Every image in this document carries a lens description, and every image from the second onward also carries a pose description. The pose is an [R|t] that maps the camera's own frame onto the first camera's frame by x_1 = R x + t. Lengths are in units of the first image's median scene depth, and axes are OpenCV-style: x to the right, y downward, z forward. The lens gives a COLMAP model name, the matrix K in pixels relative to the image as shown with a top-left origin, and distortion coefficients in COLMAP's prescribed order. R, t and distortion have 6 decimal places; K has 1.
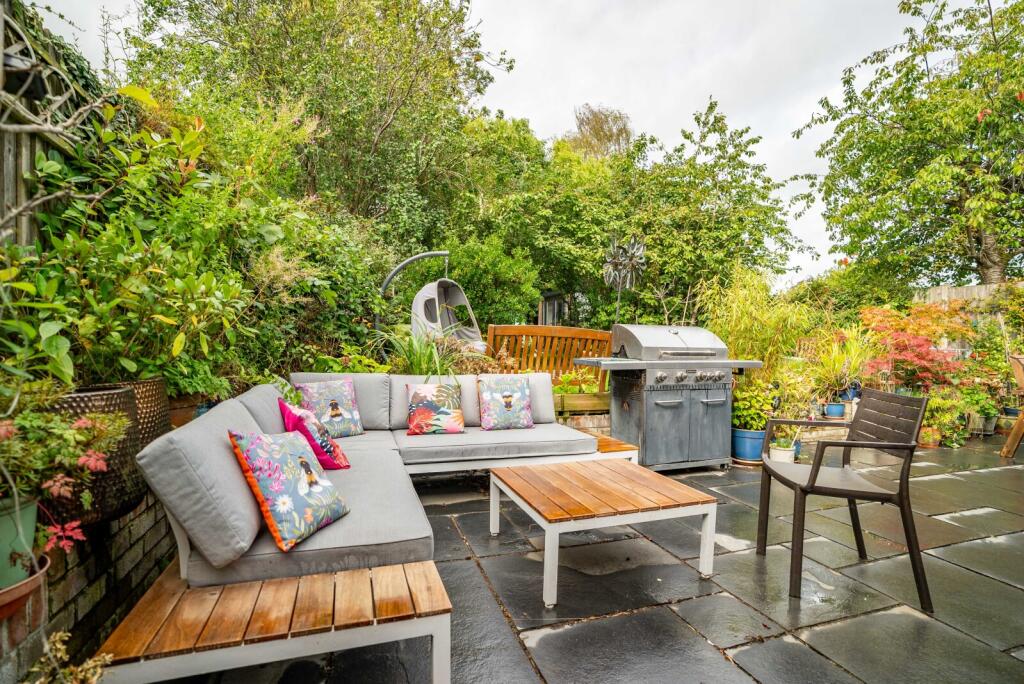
lens RADIAL K [[492.1, 0, 512.0], [0, 492.1, 342.0], [0, 0, 1]] dist [-0.071874, 0.028629]
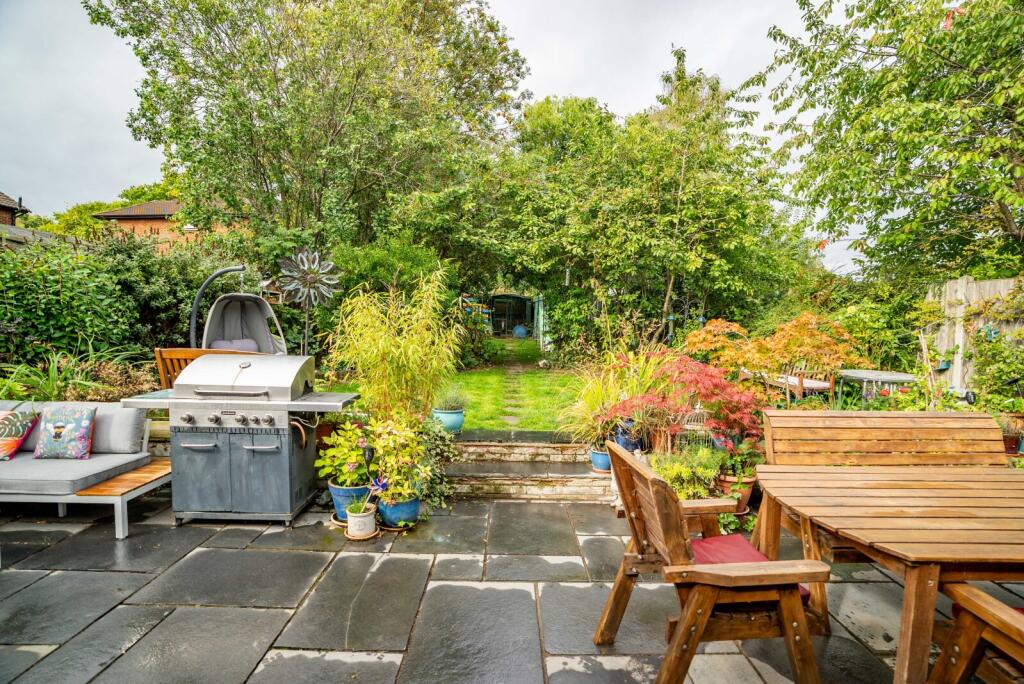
lens RADIAL K [[492.1, 0, 512.0], [0, 492.1, 342.0], [0, 0, 1]] dist [-0.071874, 0.028629]
pose [[0.950193, 0.016570, -0.311223, 1.132283], [-0.006028, 0.999376, 0.034804, -0.102792], [0.311605, -0.031195, 0.949699, 0.335282]]
